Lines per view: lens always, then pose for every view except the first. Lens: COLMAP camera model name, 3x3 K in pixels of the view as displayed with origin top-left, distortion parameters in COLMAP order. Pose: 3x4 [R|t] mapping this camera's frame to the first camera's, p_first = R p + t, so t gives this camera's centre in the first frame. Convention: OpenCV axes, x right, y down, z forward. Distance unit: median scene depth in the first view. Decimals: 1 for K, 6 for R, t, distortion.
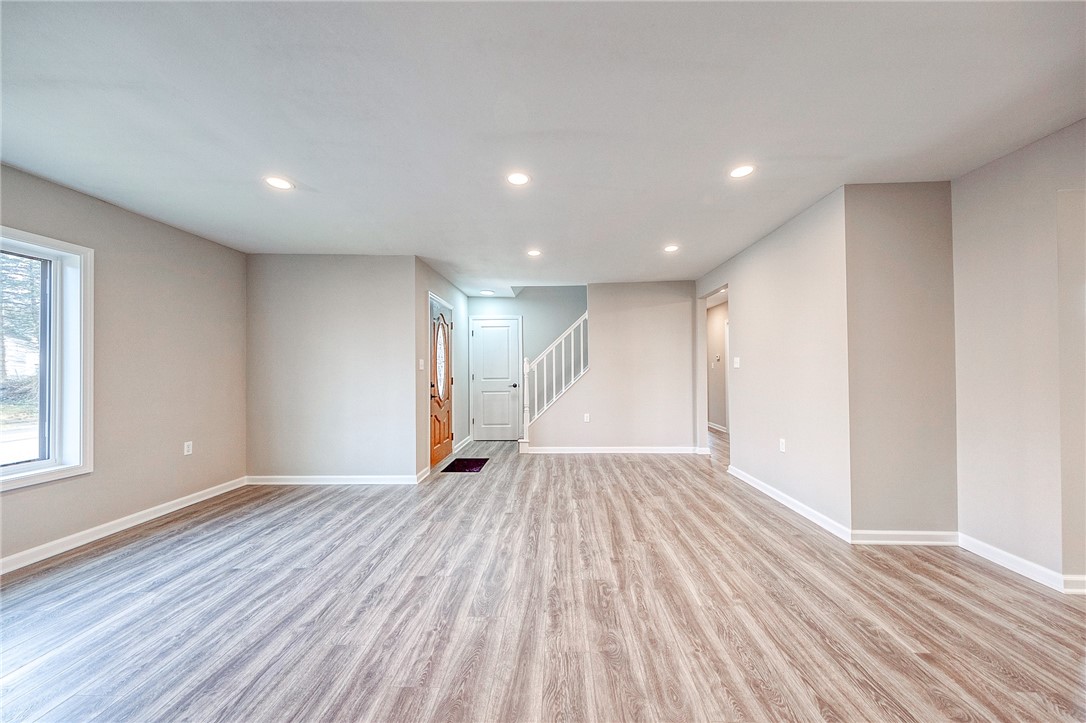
lens RADIAL K [[372.0, 0, 528.0], [0, 372.0, 375.7], [0, 0, 1]] dist [0.002650, 0.000019]
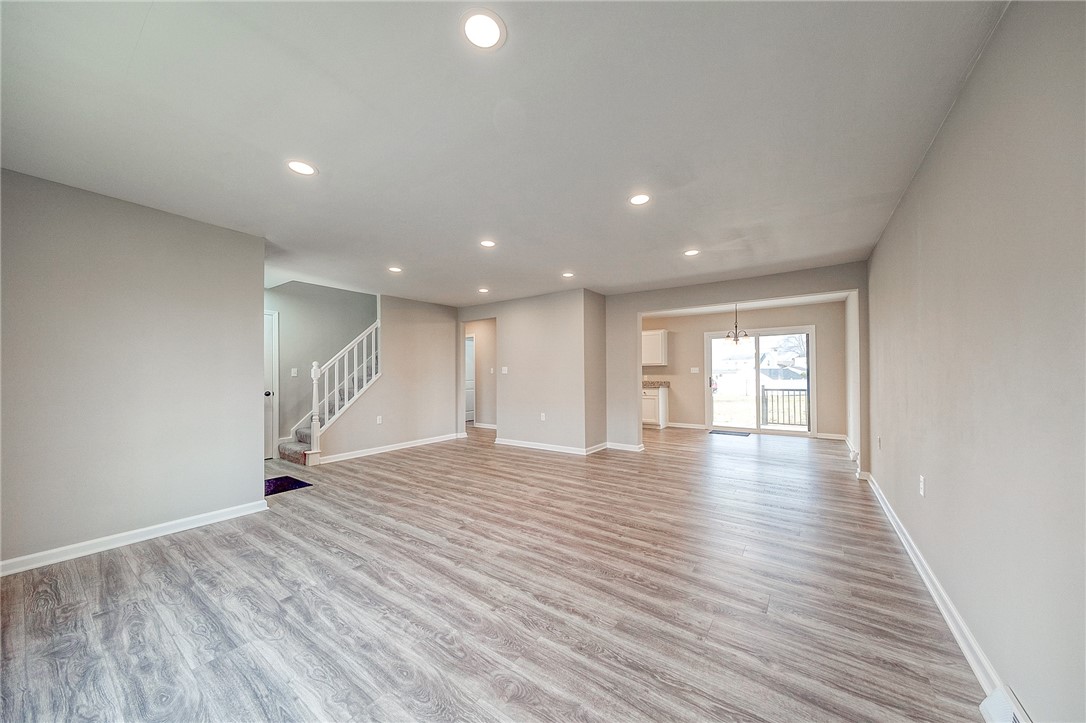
lens RADIAL K [[377.5, 0, 553.3], [0, 377.5, 362.3], [0, 0, 1]] dist [0.000370, -0.000341]
pose [[0.540348, 0.027923, 0.840978, -1.041433], [0.017647, 0.998853, -0.044503, 0.012935], [-0.841256, 0.038888, 0.539236, -0.025241]]
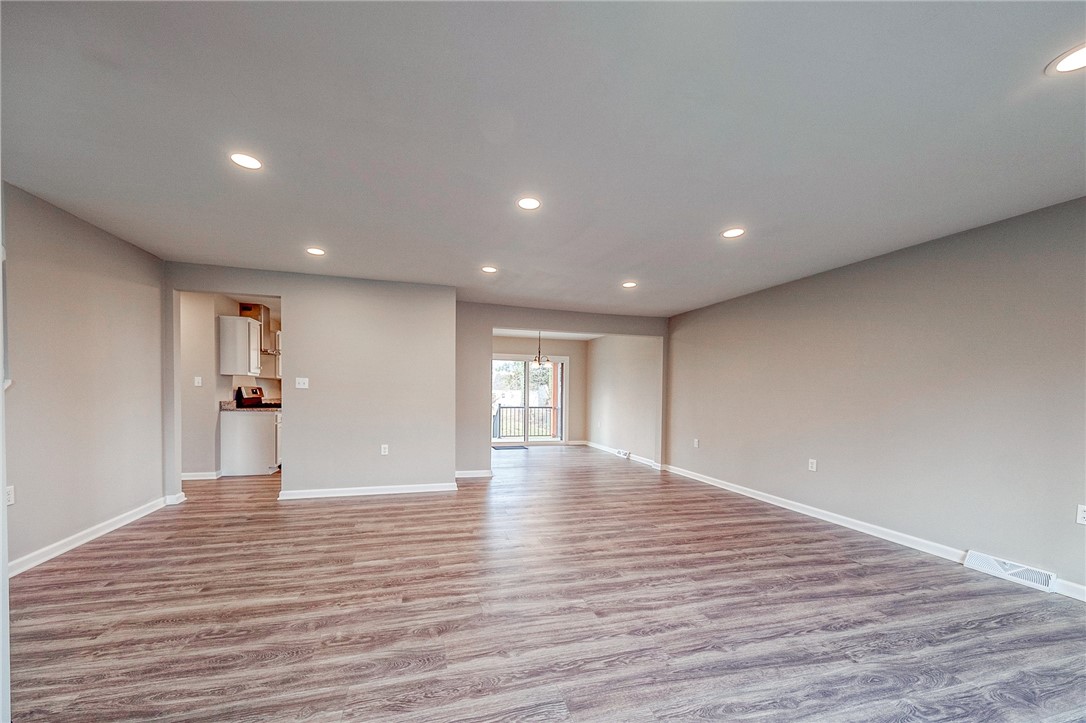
lens RADIAL K [[383.2, 0, 525.9], [0, 383.2, 358.8], [0, 0, 1]] dist [0.000529, 0.000021]
pose [[-0.296881, 0.084823, 0.951140, -0.984993], [0.001518, 0.996088, -0.088357, -0.006598], [-0.954913, -0.024787, -0.295848, 1.211343]]
